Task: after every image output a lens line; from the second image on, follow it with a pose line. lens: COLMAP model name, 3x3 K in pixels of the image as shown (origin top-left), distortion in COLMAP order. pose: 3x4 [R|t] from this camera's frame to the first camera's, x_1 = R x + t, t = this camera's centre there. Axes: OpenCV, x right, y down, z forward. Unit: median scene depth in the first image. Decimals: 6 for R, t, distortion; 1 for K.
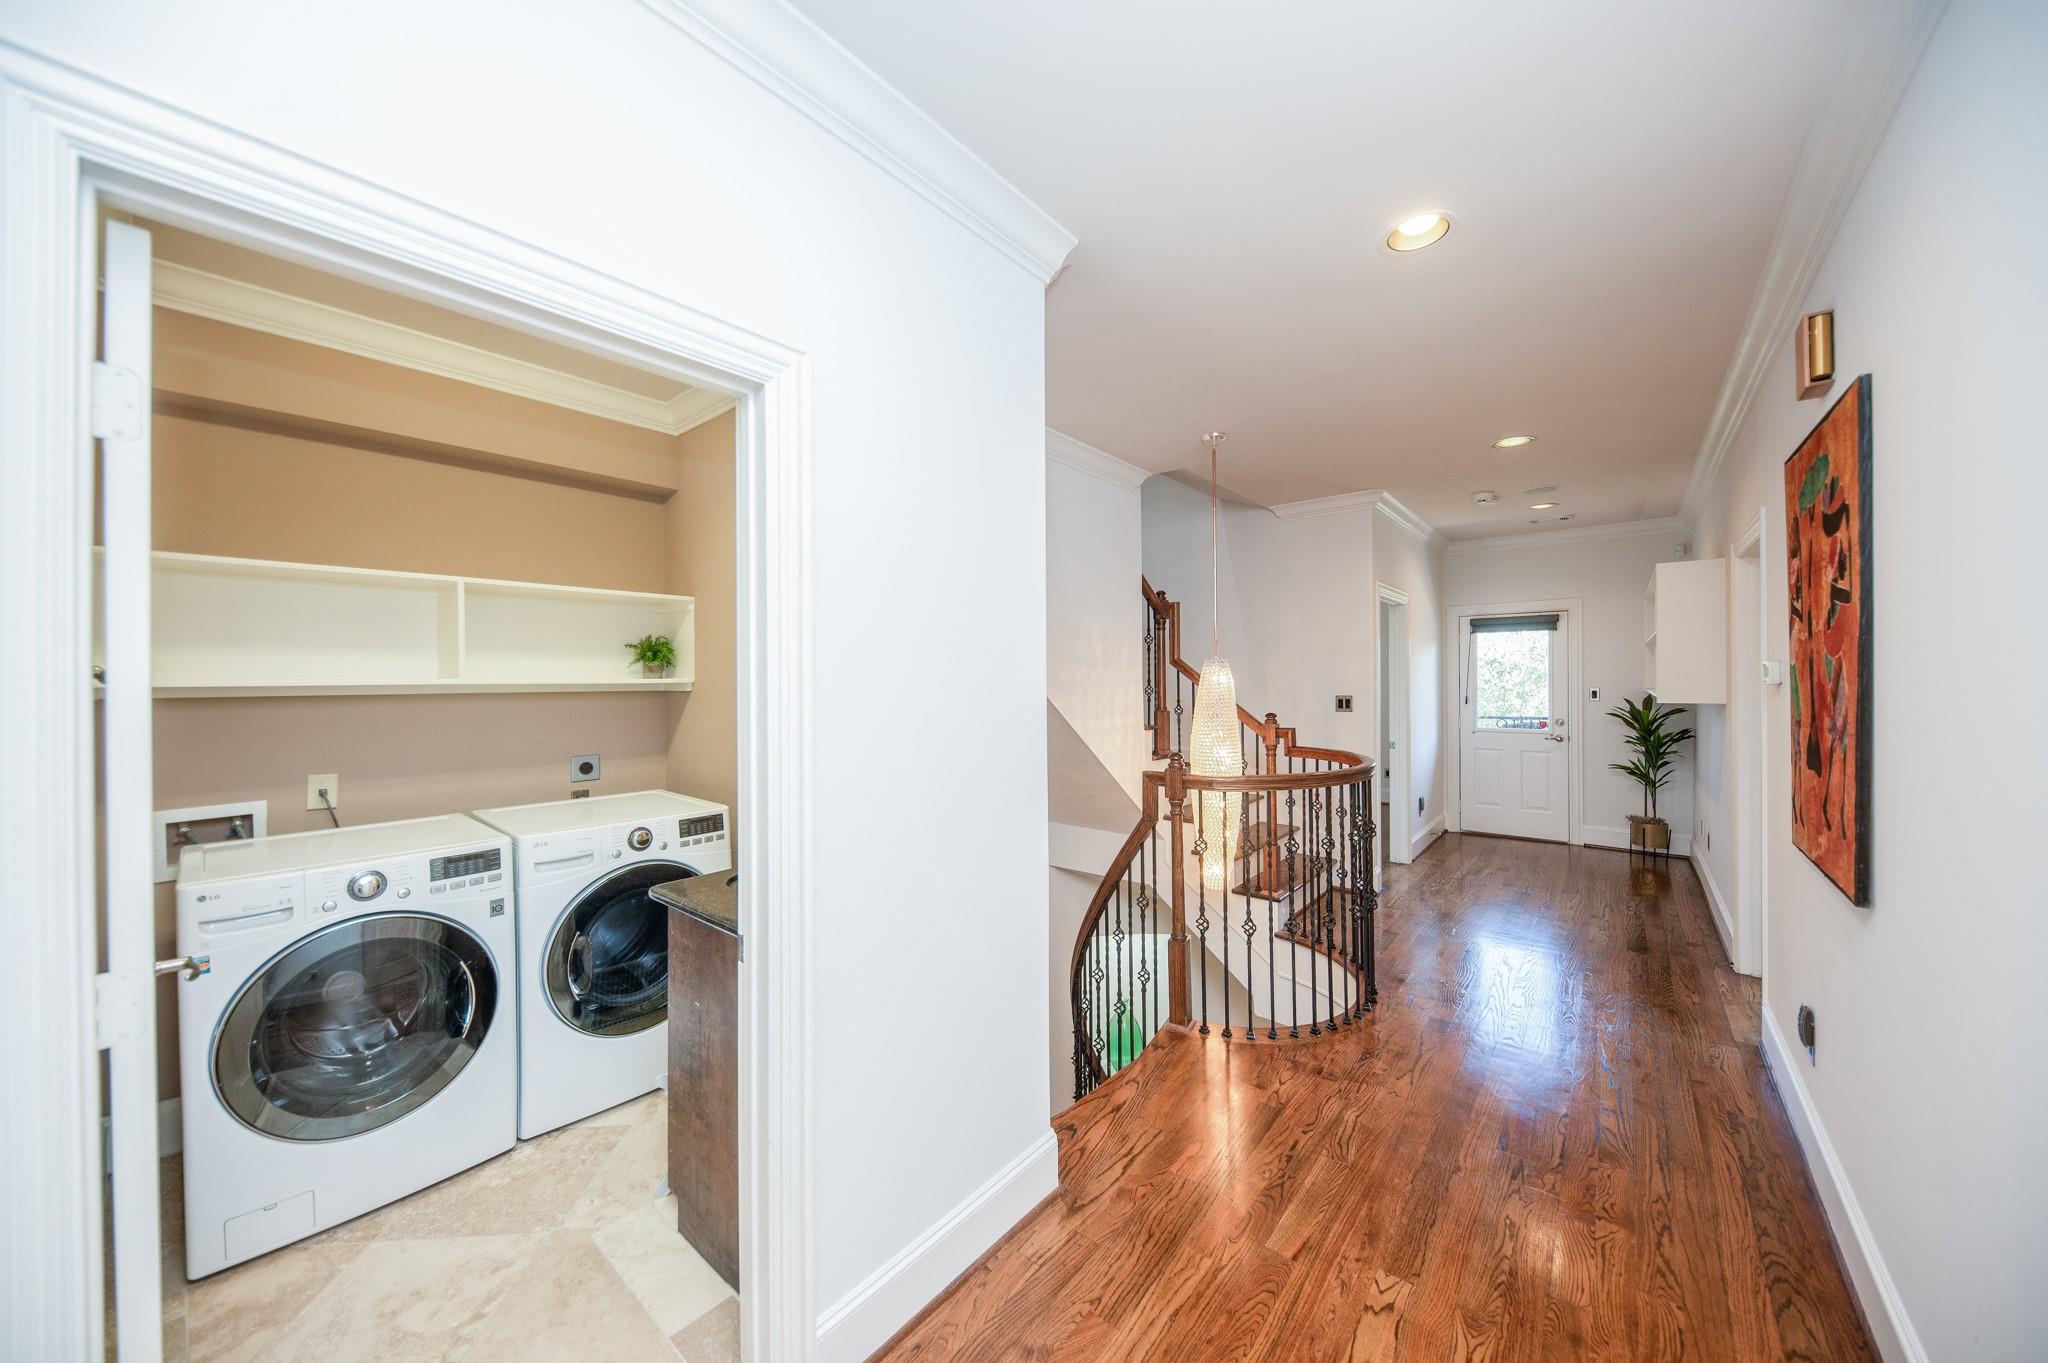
lens RADIAL K [[711.3, 0, 1026.7], [0, 711.3, 678.6], [0, 0, 1]] dist [0.017521, -0.009238]
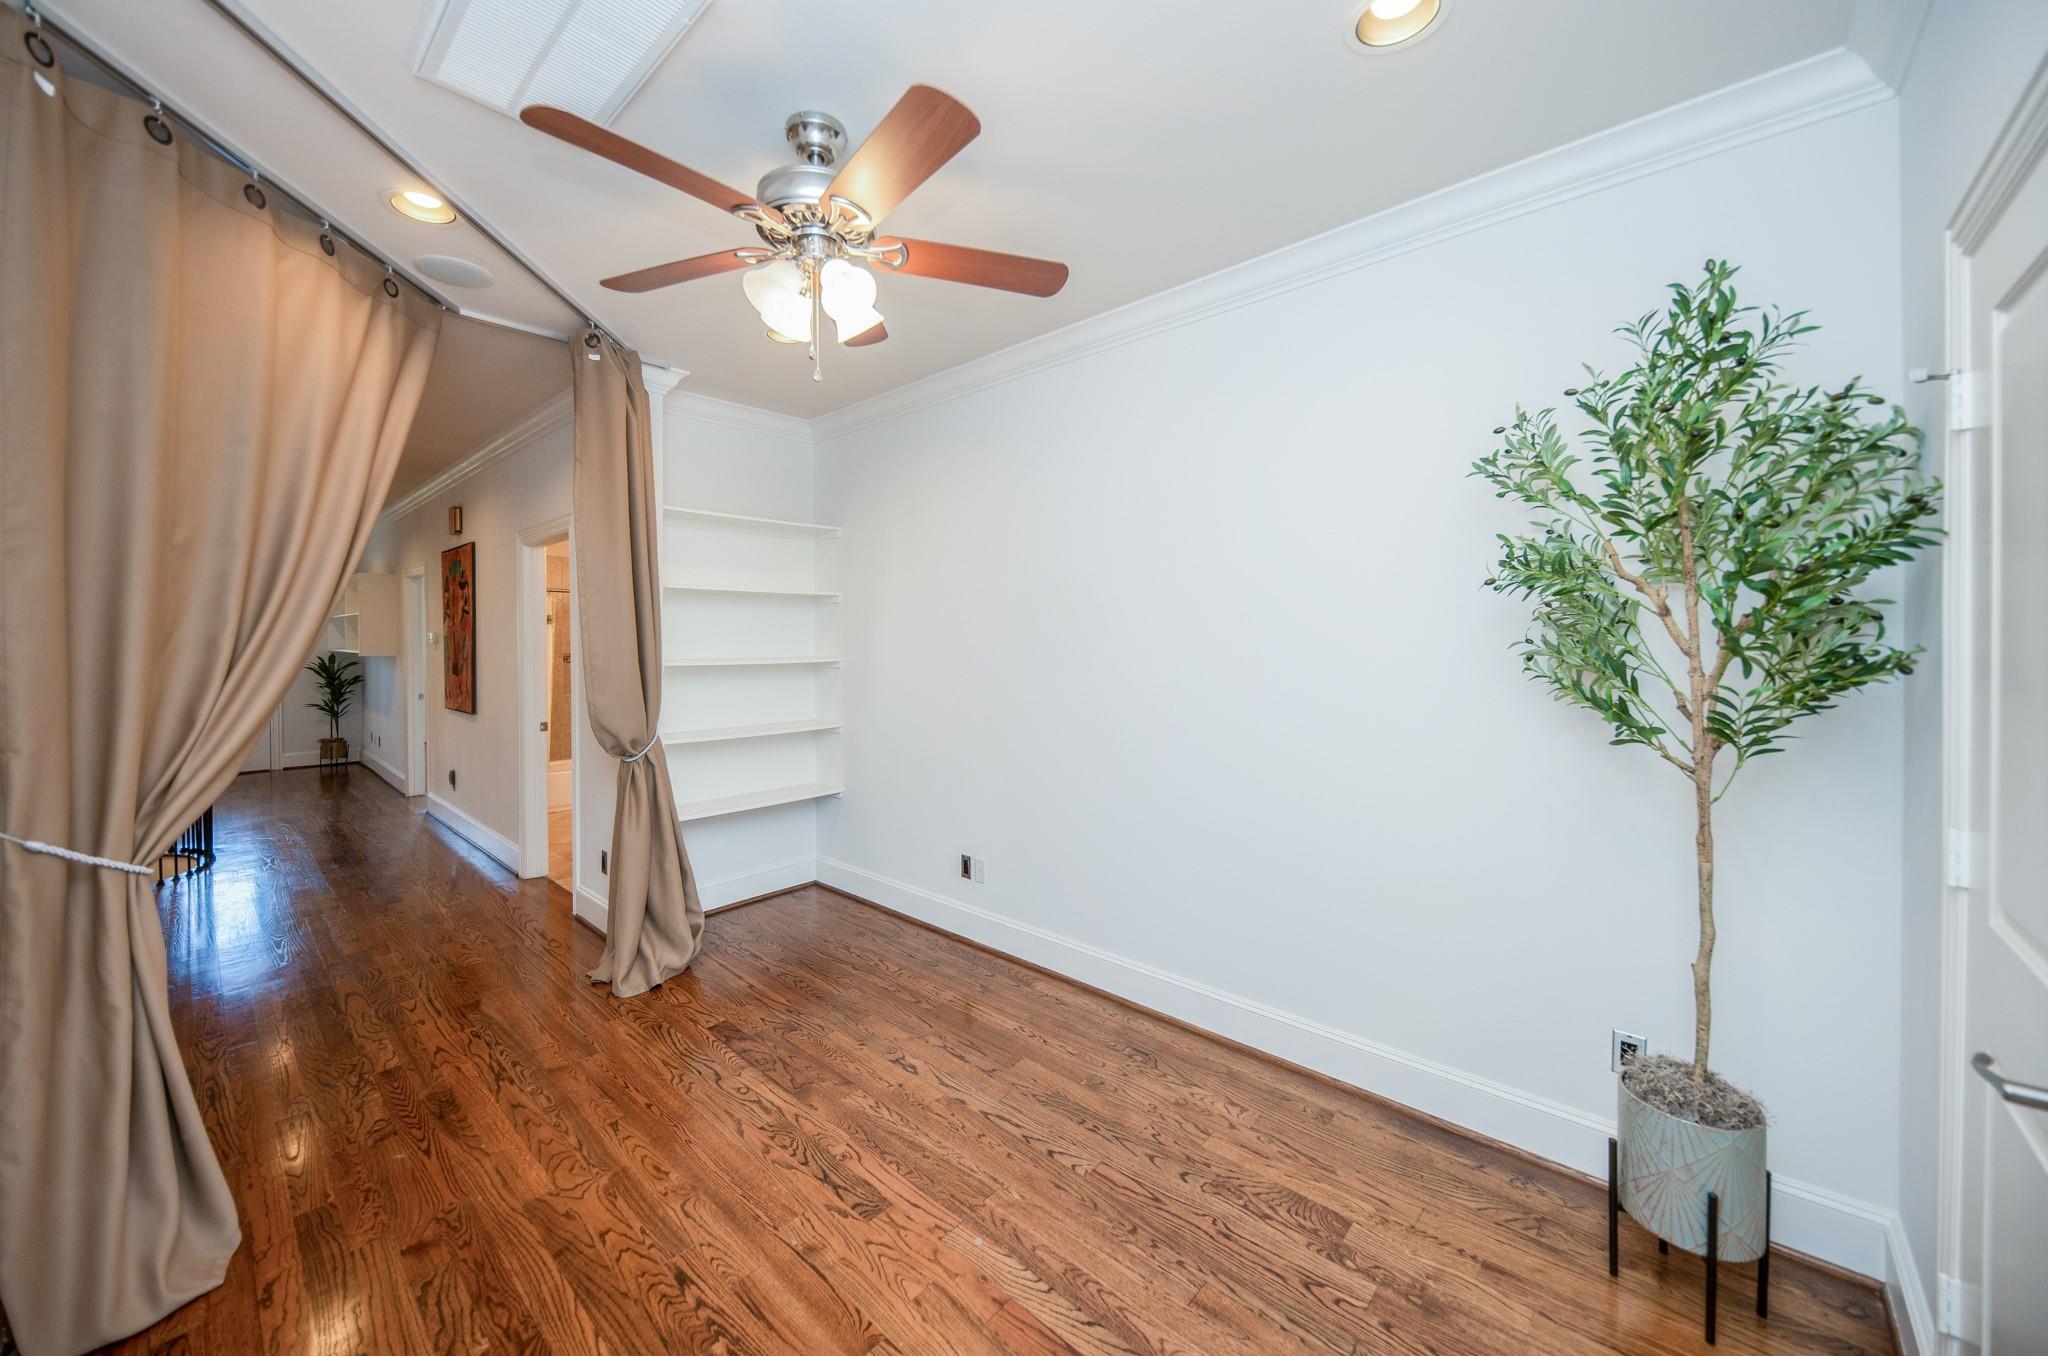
lens RADIAL K [[715.7, 0, 1027.4], [0, 715.7, 655.4], [0, 0, 1]] dist [0.001824, -0.008189]
pose [[0.012522, -0.016273, 0.999789, -0.543180], [-0.000021, 0.999868, 0.016275, 0.004266], [-0.999922, -0.000225, 0.012520, -0.412031]]
